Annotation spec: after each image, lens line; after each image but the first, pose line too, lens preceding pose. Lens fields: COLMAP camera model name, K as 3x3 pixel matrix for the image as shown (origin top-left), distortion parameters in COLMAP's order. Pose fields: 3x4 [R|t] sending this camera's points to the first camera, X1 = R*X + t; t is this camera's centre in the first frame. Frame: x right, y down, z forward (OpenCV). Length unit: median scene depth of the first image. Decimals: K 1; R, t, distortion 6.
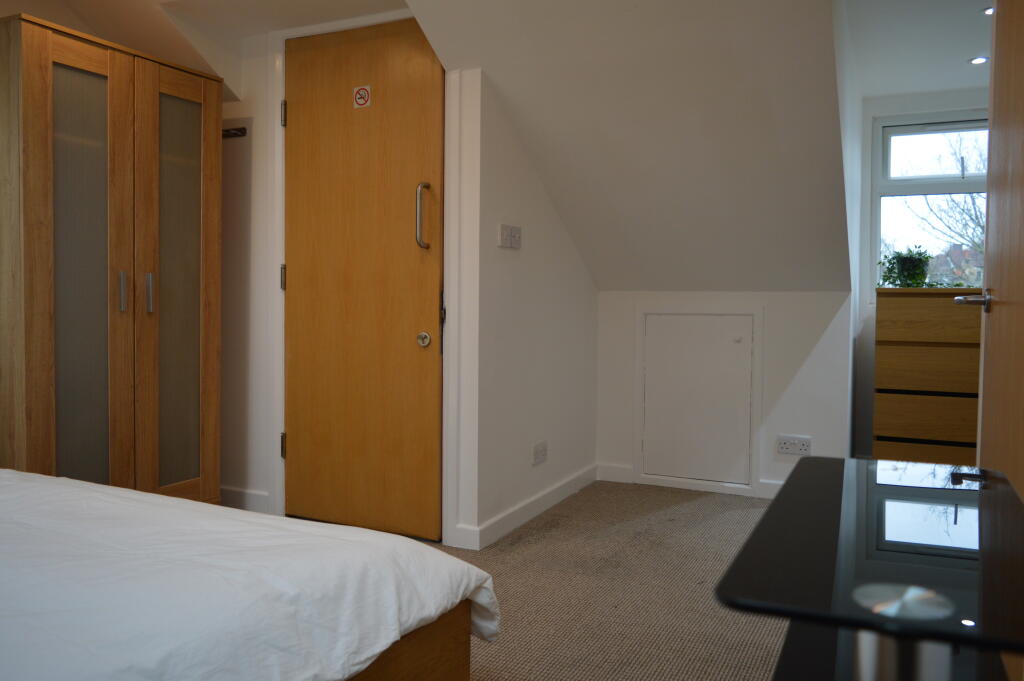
lens RADIAL K [[802.5, 0, 512.9], [0, 802.5, 337.7], [0, 0, 1]] dist [-0.011597, 0.002050]
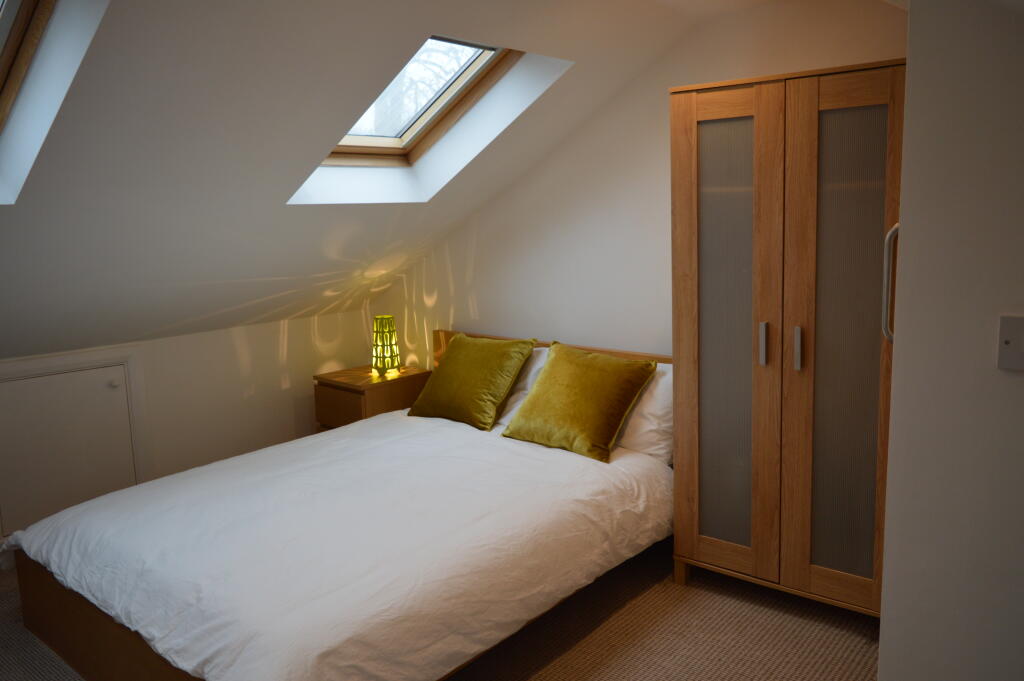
lens RADIAL K [[802.5, 0, 512.7], [0, 802.5, 339.0], [0, 0, 1]] dist [-0.011597, 0.002050]
pose [[-0.237435, 0.152838, -0.959305, 0.519228], [-0.021873, 0.986453, 0.162577, -0.226954], [0.971157, 0.059584, -0.230876, 1.009282]]
